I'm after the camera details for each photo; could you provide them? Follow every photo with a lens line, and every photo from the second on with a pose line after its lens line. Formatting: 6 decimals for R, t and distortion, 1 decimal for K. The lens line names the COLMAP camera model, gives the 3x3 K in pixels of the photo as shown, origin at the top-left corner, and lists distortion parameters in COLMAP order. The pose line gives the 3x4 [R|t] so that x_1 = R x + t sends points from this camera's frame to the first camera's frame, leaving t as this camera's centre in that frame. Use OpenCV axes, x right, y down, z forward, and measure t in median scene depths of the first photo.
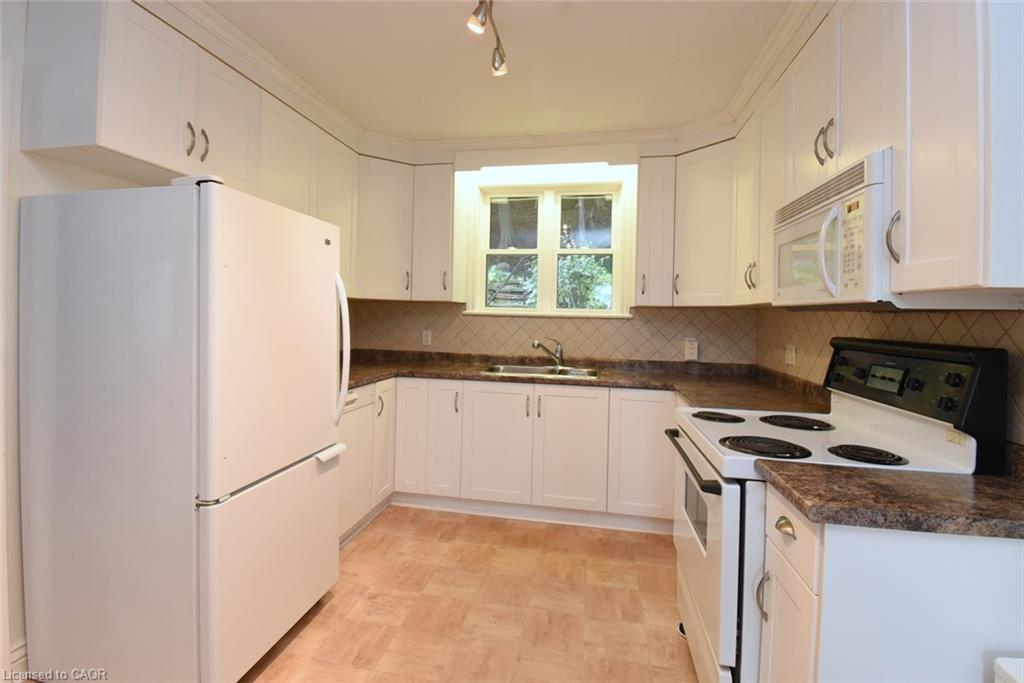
lens RADIAL K [[449.9, 0, 505.8], [0, 449.9, 343.9], [0, 0, 1]] dist [0.026378, -0.027169]
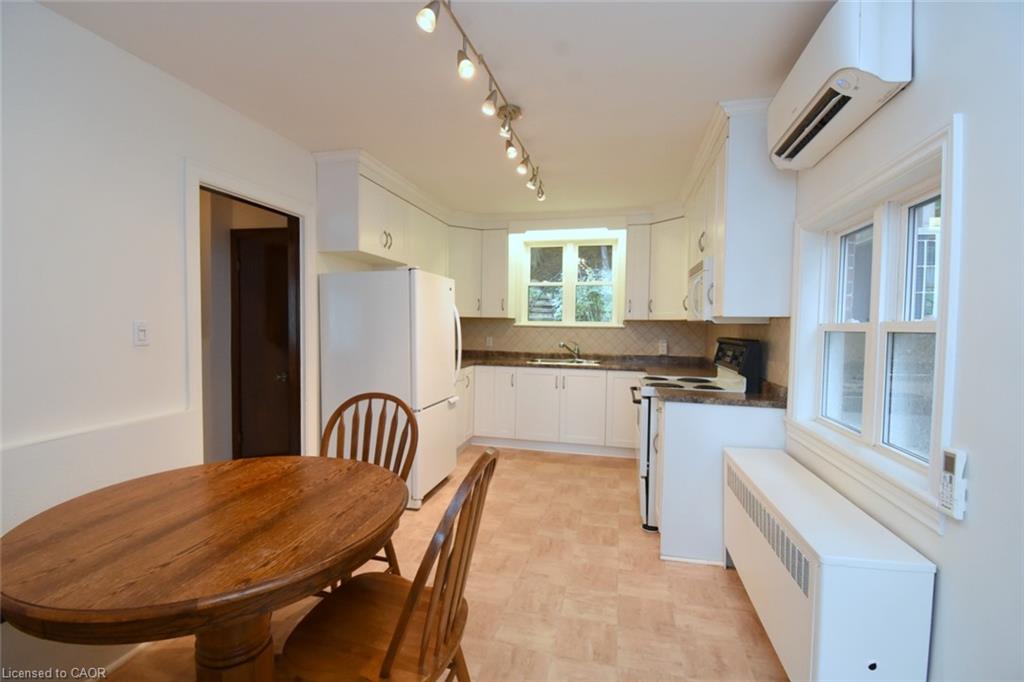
lens RADIAL K [[449.9, 0, 505.8], [0, 449.9, 343.4], [0, 0, 1]] dist [0.026378, -0.027169]
pose [[0.998187, -0.004112, -0.060054, -0.033182], [0.002783, 0.999750, -0.022189, 0.030761], [0.060130, 0.021981, 0.997948, -0.583430]]
